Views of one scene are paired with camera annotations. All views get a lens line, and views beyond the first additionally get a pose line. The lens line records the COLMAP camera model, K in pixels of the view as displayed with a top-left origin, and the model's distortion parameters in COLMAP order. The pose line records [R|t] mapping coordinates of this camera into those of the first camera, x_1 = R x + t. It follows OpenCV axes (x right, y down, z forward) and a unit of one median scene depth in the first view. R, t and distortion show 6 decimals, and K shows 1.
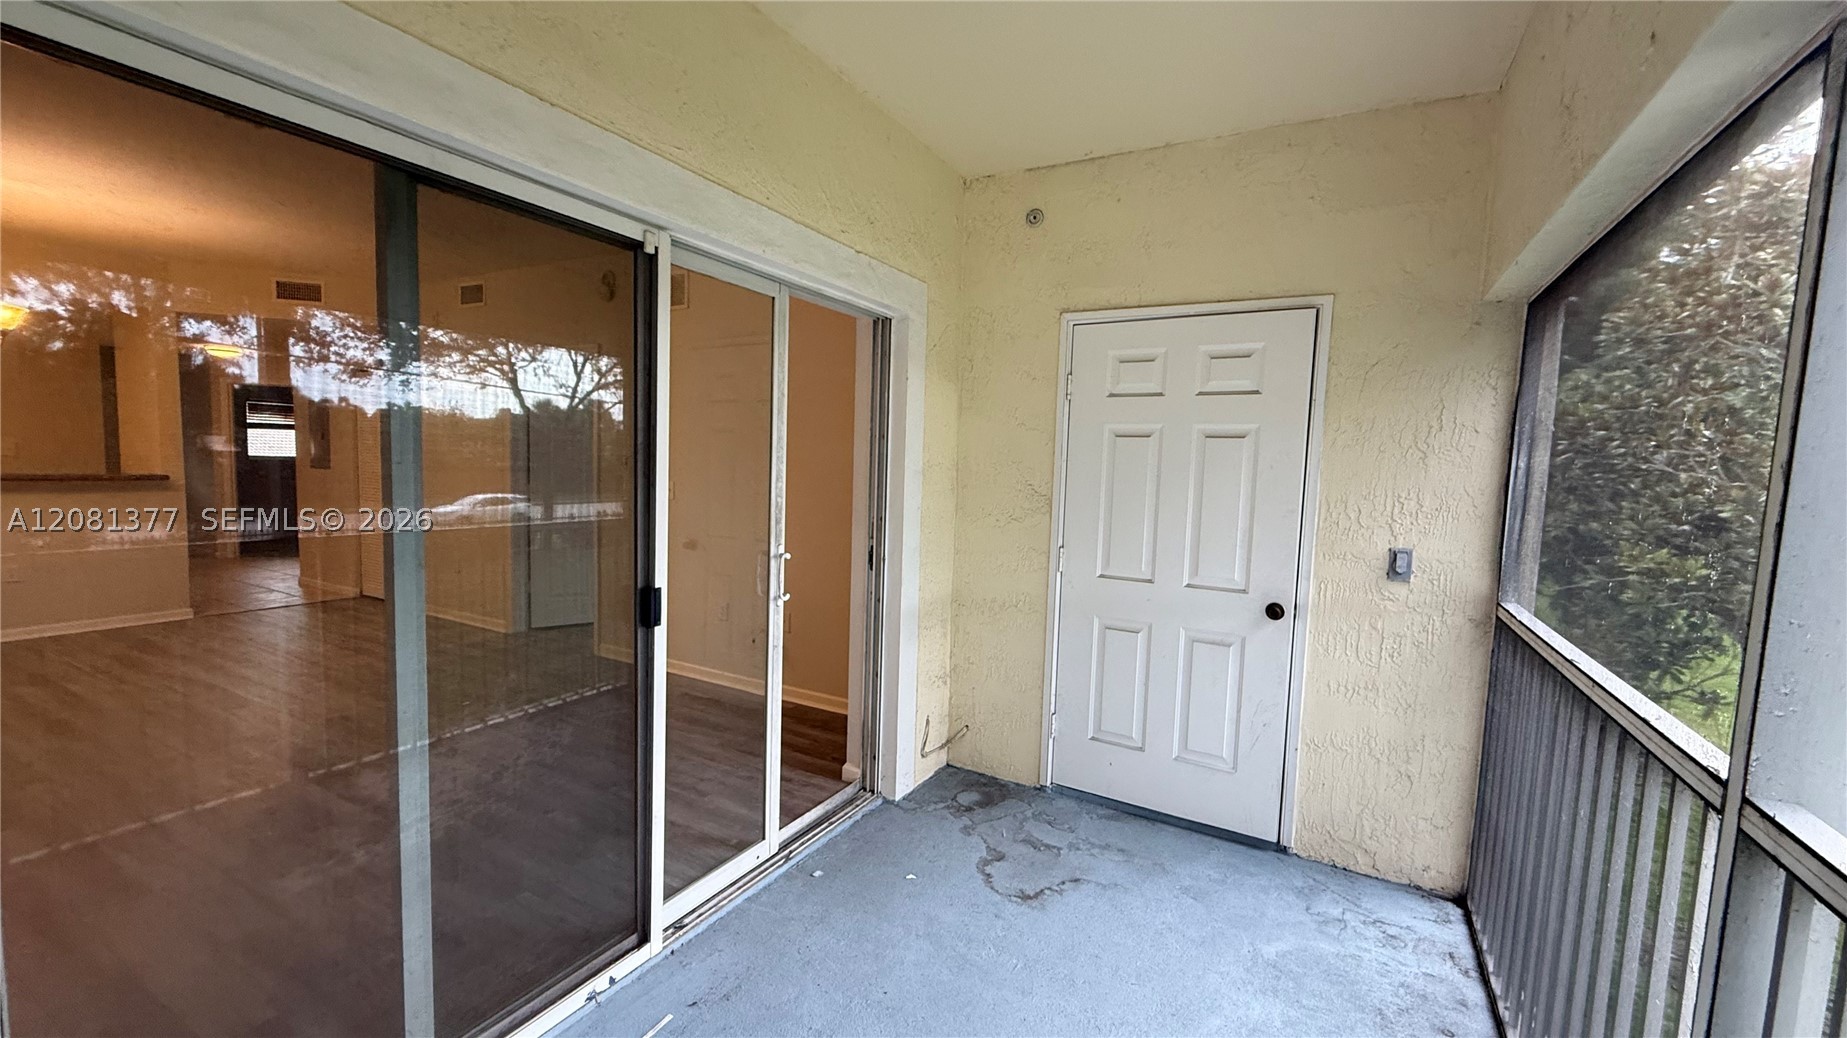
lens RADIAL K [[729.1, 0, 918.9], [0, 729.1, 516.2], [0, 0, 1]] dist [0.000029, -0.000013]
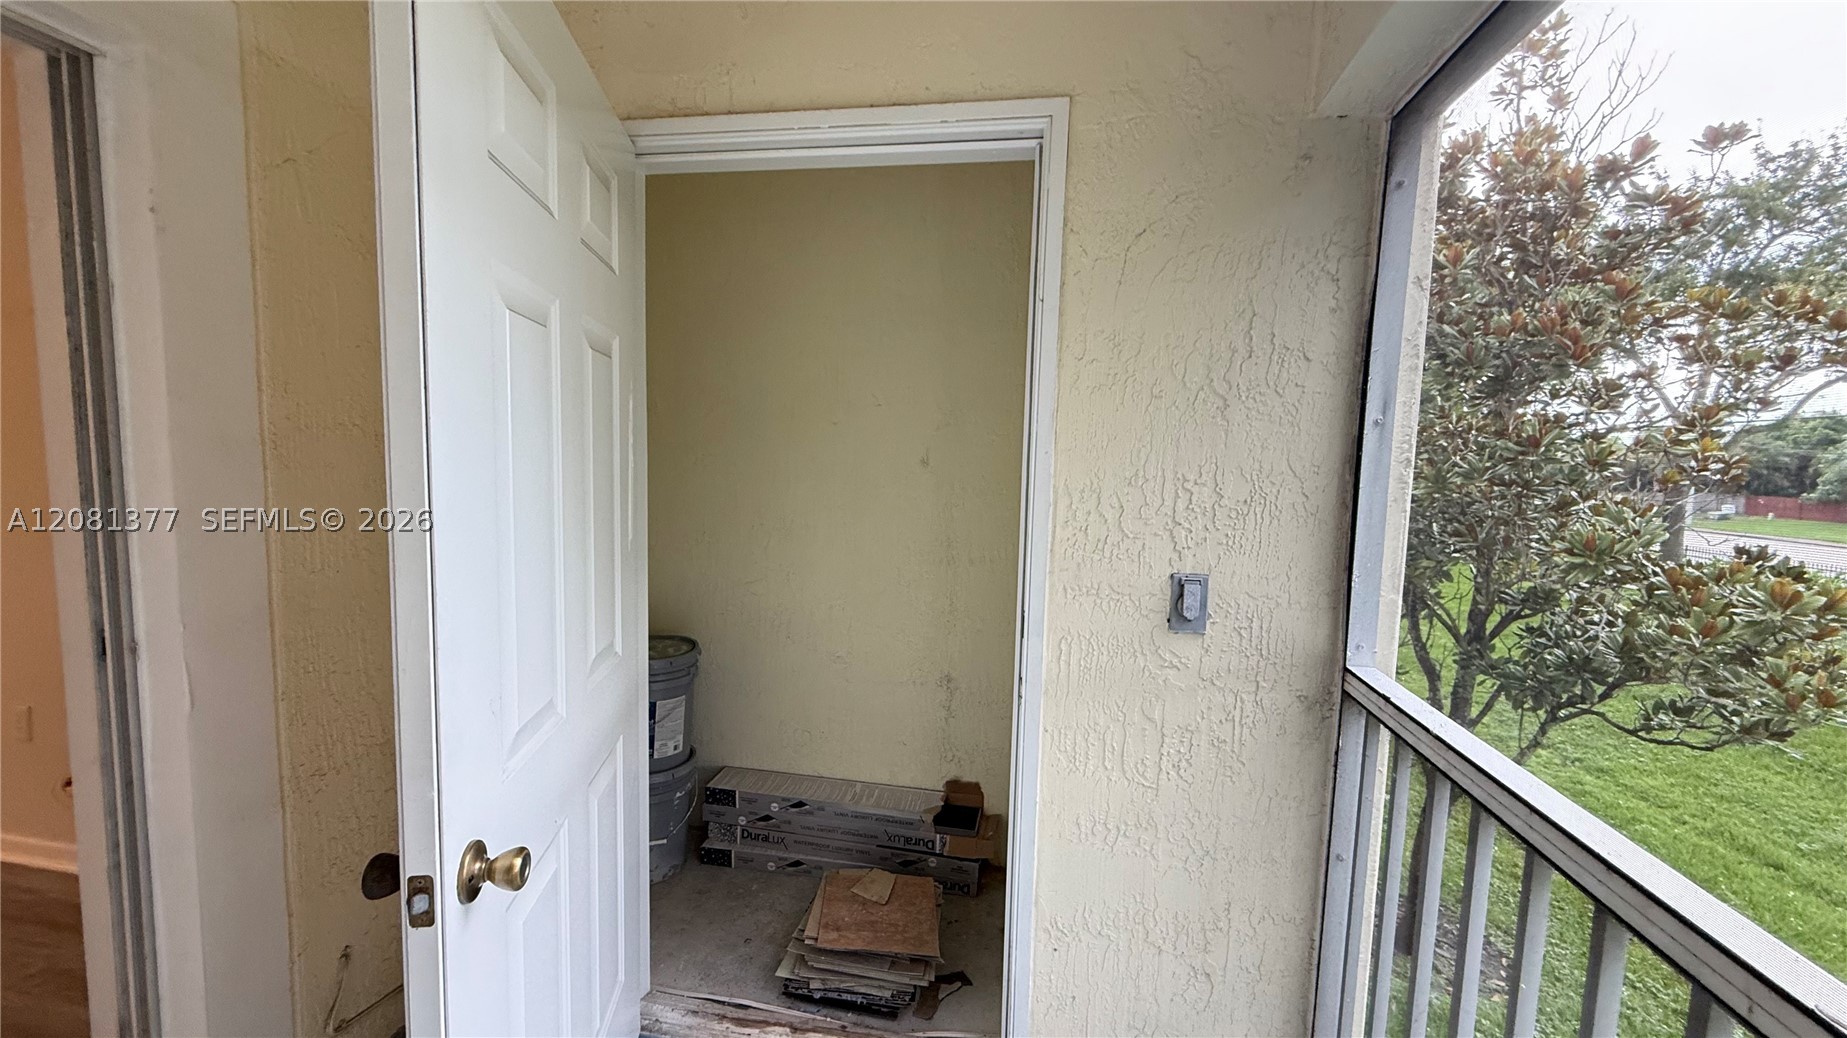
lens RADIAL K [[729.1, 0, 922.8], [0, 729.1, 522.5], [0, 0, 1]] dist [0.000029, -0.000013]
pose [[0.947284, -0.036948, 0.318256, 0.296627], [0.028836, 0.999129, 0.030164, -0.016679], [-0.319094, -0.019397, 0.947525, 0.542769]]
